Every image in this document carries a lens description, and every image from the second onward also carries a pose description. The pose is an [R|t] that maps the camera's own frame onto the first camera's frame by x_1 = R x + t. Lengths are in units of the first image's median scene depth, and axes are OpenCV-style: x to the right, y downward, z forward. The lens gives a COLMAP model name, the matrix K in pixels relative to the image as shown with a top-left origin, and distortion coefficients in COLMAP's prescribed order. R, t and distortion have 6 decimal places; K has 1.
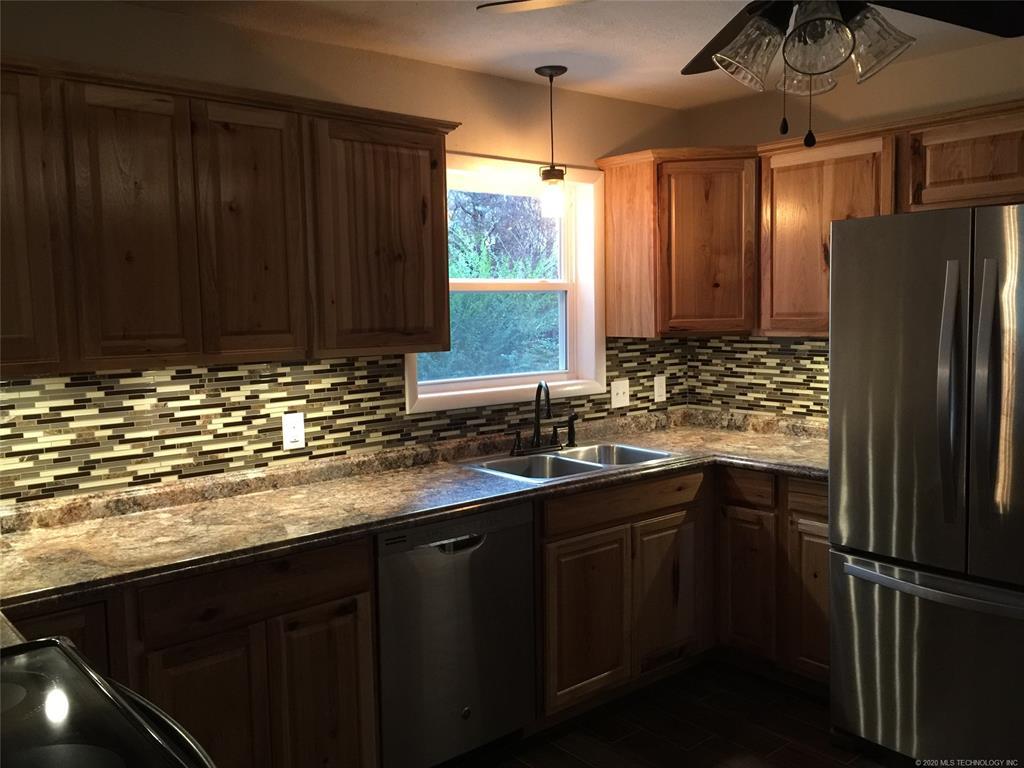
lens RADIAL K [[870.8, 0, 504.9], [0, 870.8, 380.4], [0, 0, 1]] dist [0.082074, -0.092607]
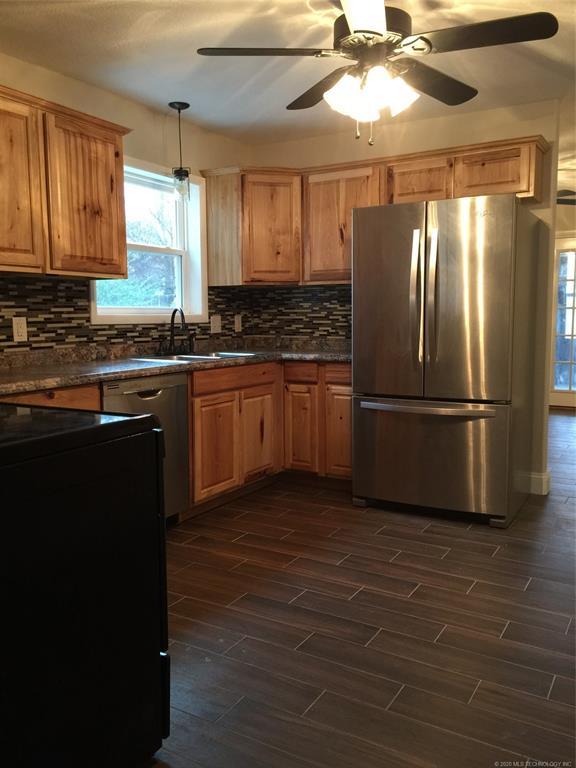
lens RADIAL K [[653.1, 0, 286.7], [0, 653.1, 381.6], [0, 0, 1]] dist [0.082074, -0.092607]
pose [[0.941485, -0.021741, 0.336352, -0.192209], [0.016967, 0.999709, 0.017126, 0.132603], [-0.336626, -0.010417, 0.941581, -0.191056]]
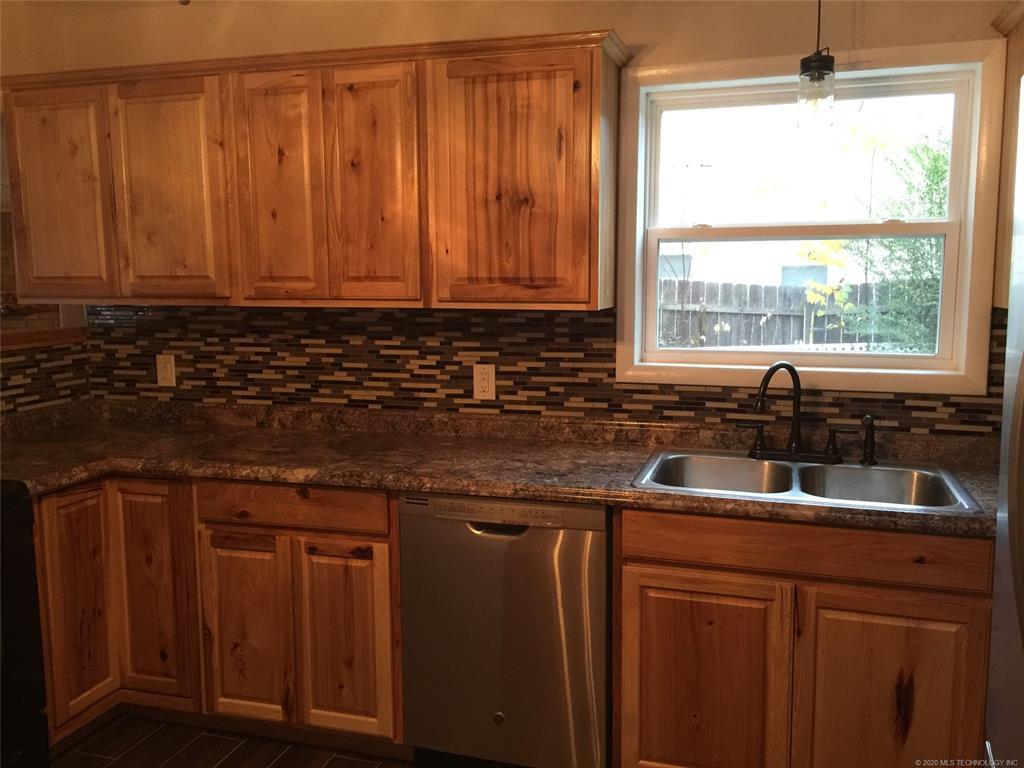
lens RADIAL K [[870.8, 0, 509.7], [0, 870.8, 376.7], [0, 0, 1]] dist [0.082074, -0.092607]
pose [[0.544071, 0.115291, -0.831081, 0.595626], [-0.078440, 0.993166, 0.086424, -0.035971], [0.835365, 0.018169, 0.549396, 0.469447]]
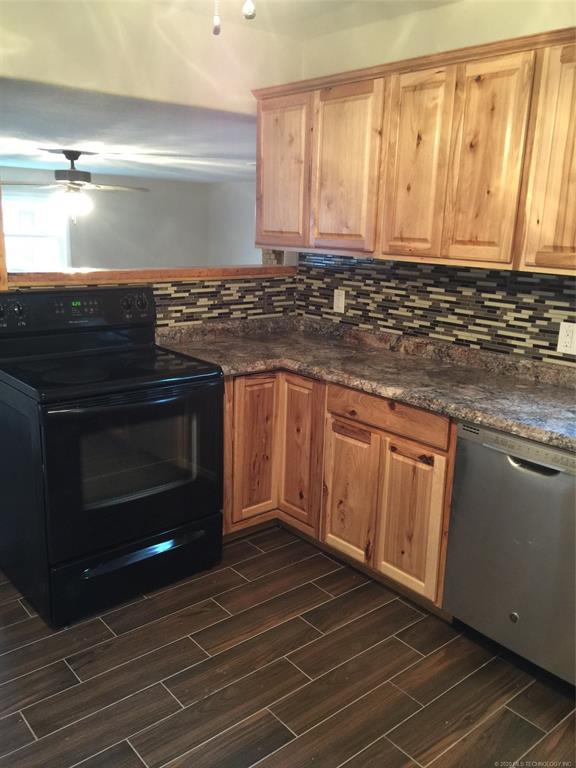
lens RADIAL K [[653.1, 0, 296.1], [0, 653.1, 380.9], [0, 0, 1]] dist [0.082074, -0.092607]
pose [[0.014186, 0.256552, -0.966426, 0.597122], [-0.121773, 0.959773, 0.252998, -0.063006], [0.992457, 0.114096, 0.044857, 0.605524]]
